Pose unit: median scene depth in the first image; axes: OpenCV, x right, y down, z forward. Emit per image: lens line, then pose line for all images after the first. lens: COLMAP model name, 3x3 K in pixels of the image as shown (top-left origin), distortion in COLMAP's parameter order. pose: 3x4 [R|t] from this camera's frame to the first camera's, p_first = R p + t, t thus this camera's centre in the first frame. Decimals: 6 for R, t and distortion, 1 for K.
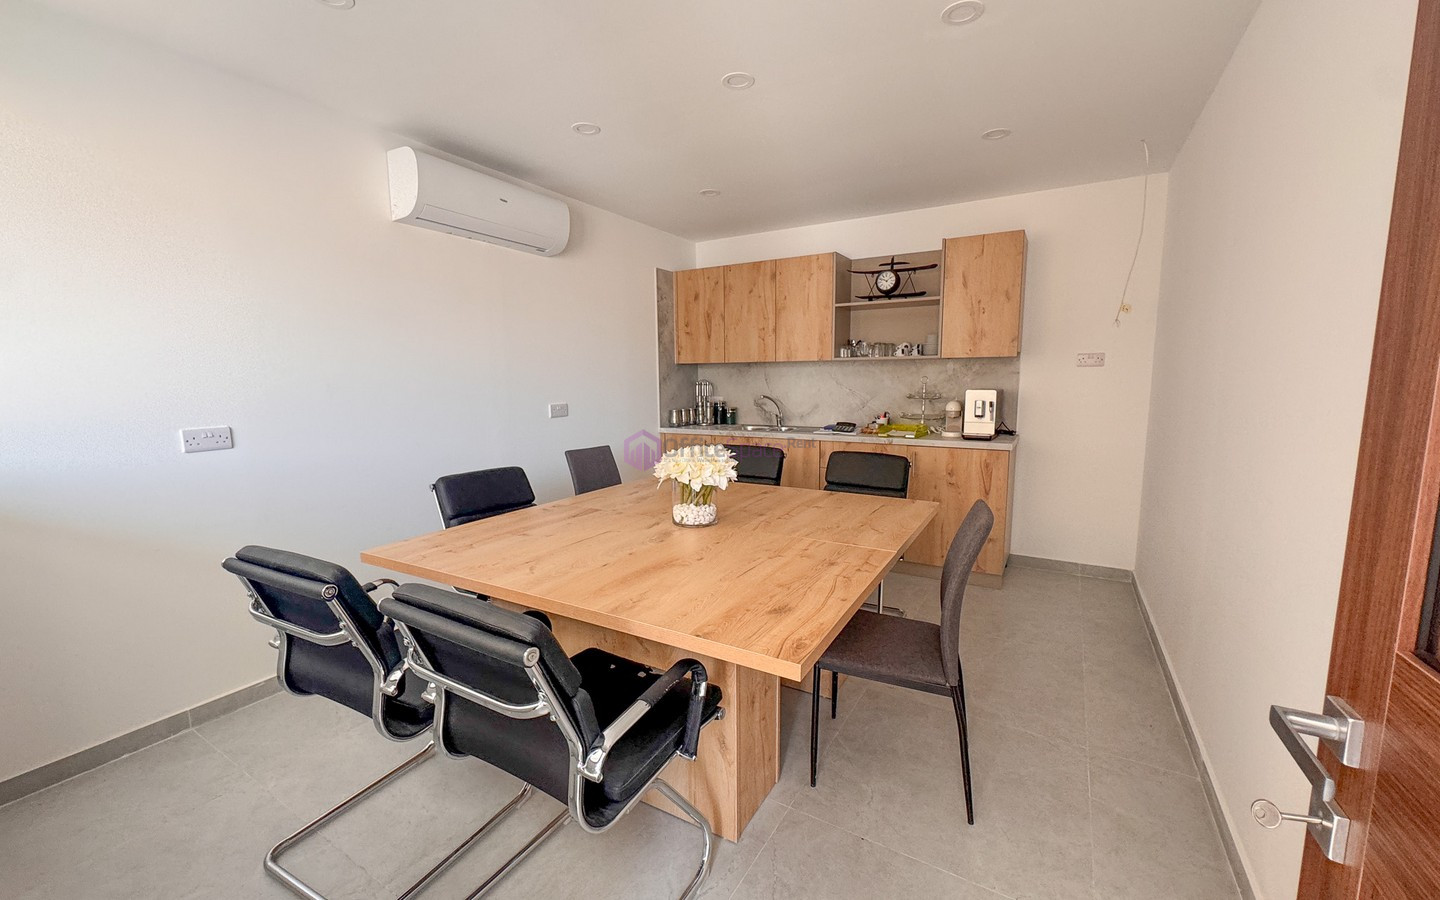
lens RADIAL K [[562.9, 0, 723.6], [0, 562.9, 443.3], [0, 0, 1]] dist [0.001208, -0.000065]
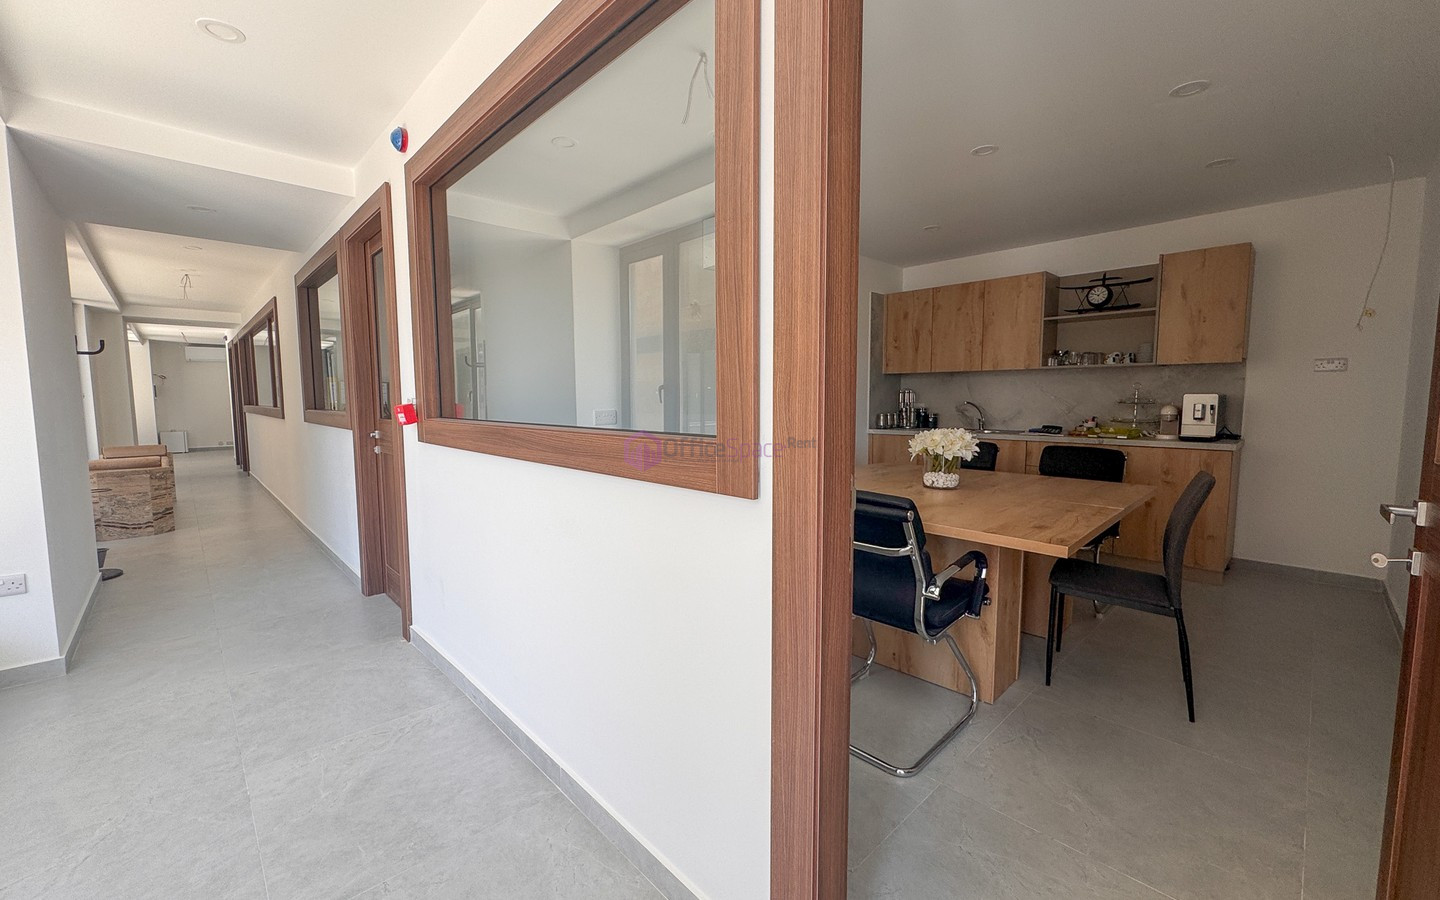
lens RADIAL K [[562.9, 0, 723.6], [0, 562.9, 443.3], [0, 0, 1]] dist [0.001208, -0.000065]
pose [[0.963960, 0.027249, -0.264650, -0.110845], [-0.036277, 0.998913, -0.029284, 0.054380], [0.263564, 0.037829, 0.963900, -0.224877]]
